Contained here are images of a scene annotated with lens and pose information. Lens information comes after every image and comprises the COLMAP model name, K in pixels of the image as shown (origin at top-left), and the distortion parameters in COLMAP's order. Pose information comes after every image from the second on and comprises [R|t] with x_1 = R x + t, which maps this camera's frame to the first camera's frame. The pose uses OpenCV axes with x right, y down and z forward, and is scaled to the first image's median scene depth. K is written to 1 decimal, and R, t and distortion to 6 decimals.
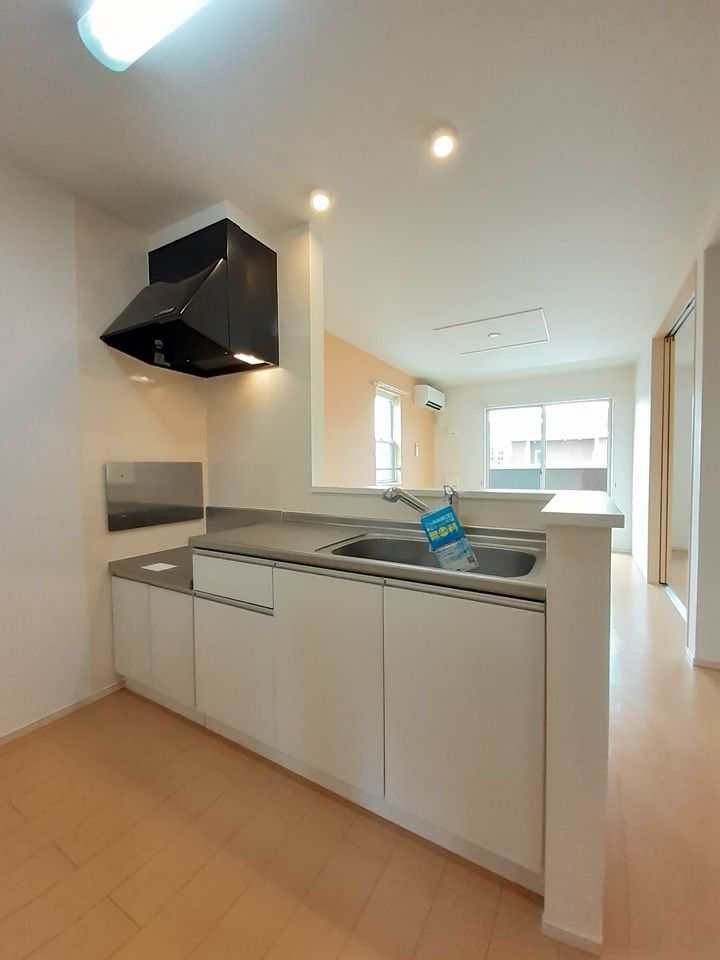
lens RADIAL K [[391.5, 0, 359.9], [0, 391.5, 477.0], [0, 0, 1]] dist [0.001945, -0.000365]
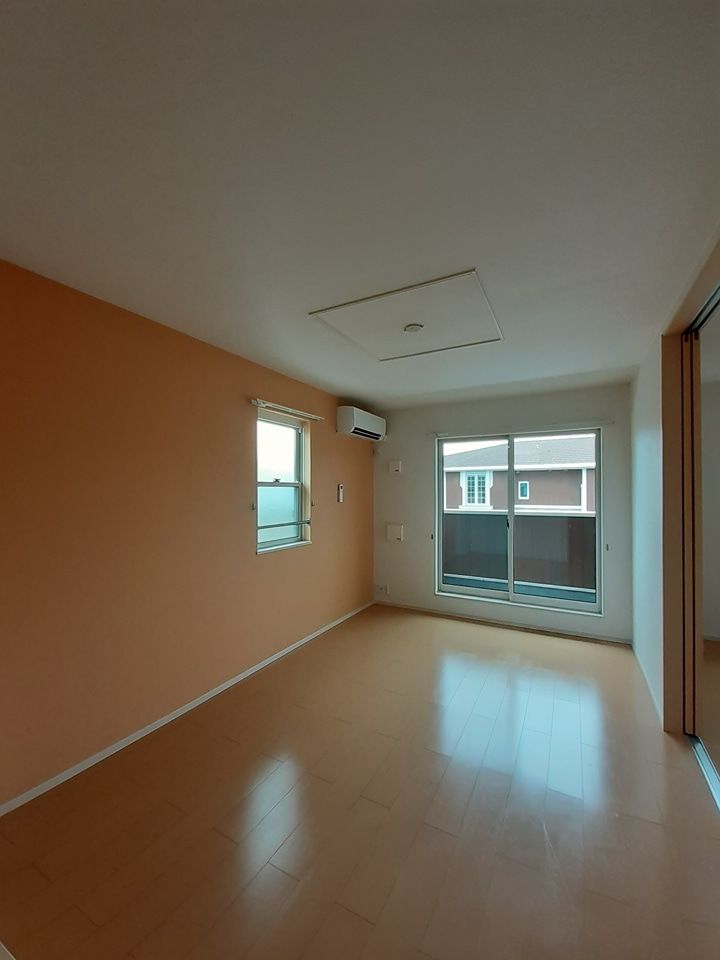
lens RADIAL K [[391.5, 0, 361.3], [0, 391.5, 480.8], [0, 0, 1]] dist [0.001945, -0.000365]
pose [[0.999643, 0.011899, 0.023902, 0.179593], [-0.010689, 0.998685, -0.050142, -0.060769], [-0.024467, 0.049868, 0.998456, 0.282037]]
